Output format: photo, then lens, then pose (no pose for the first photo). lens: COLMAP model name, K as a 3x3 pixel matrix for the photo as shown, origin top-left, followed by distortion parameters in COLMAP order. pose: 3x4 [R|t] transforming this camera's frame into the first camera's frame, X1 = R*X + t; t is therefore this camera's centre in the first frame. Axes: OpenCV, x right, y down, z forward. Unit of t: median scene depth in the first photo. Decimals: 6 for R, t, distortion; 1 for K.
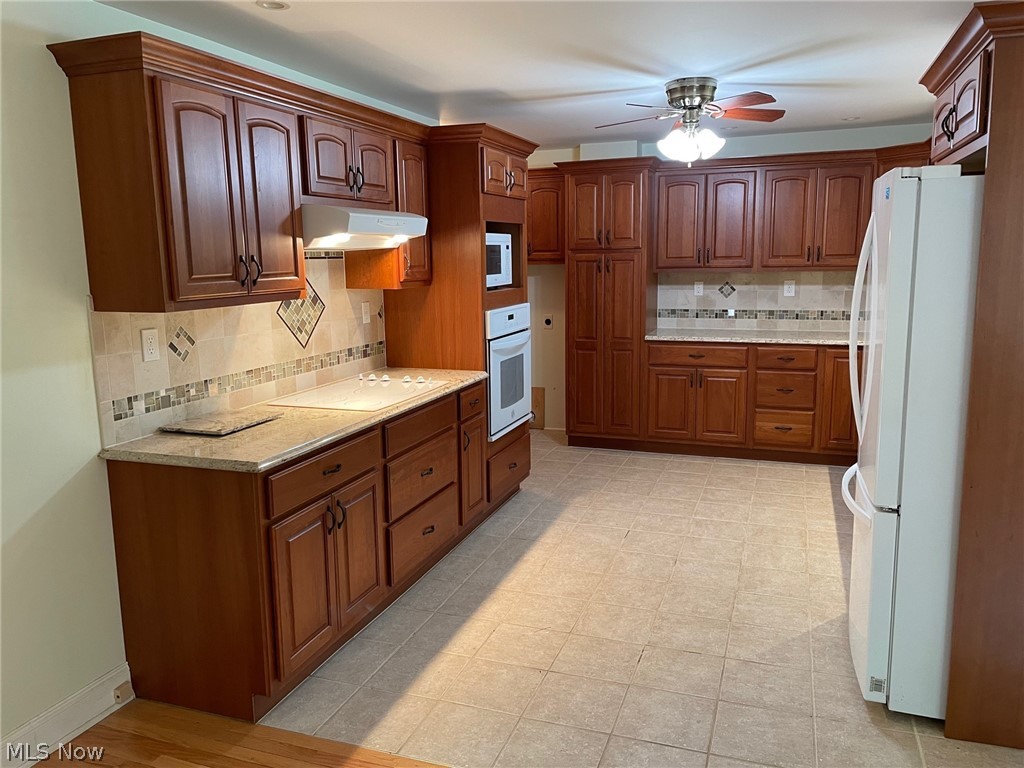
lens RADIAL K [[771.9, 0, 504.3], [0, 771.9, 377.8], [0, 0, 1]] dist [0.080457, -0.100662]
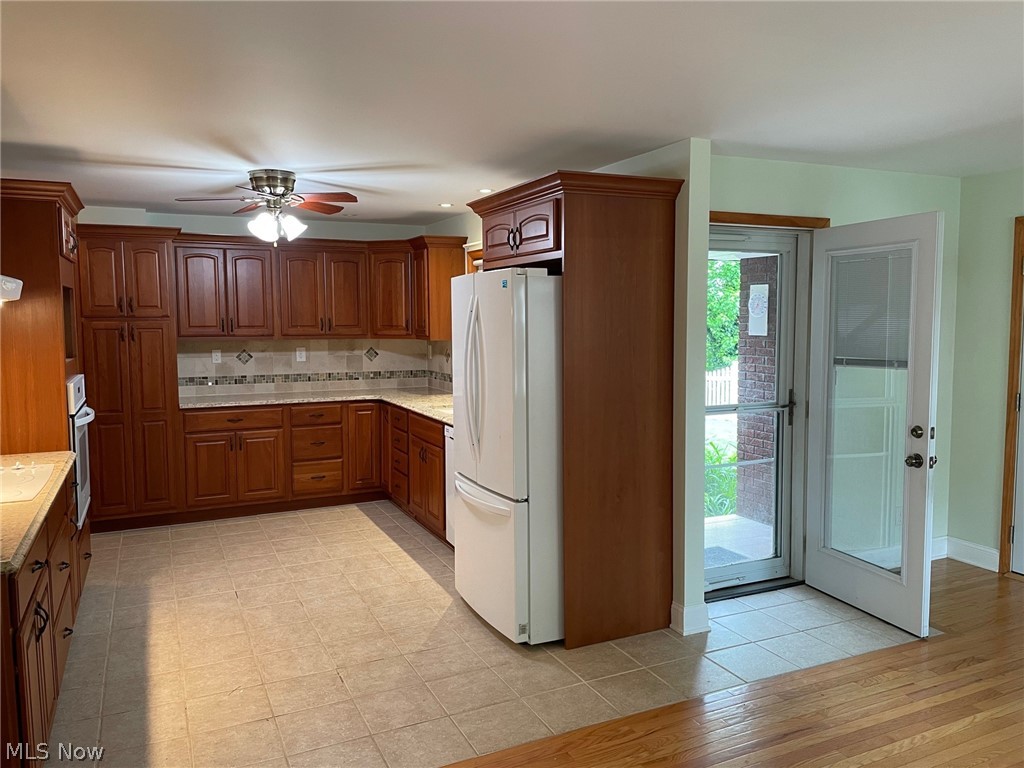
lens RADIAL K [[771.9, 0, 518.2], [0, 771.9, 380.1], [0, 0, 1]] dist [0.080457, -0.100662]
pose [[0.705862, -0.047122, 0.706780, -0.241825], [0.107917, 0.993291, -0.041553, 0.003355], [-0.700080, 0.105605, 0.706212, -0.010882]]
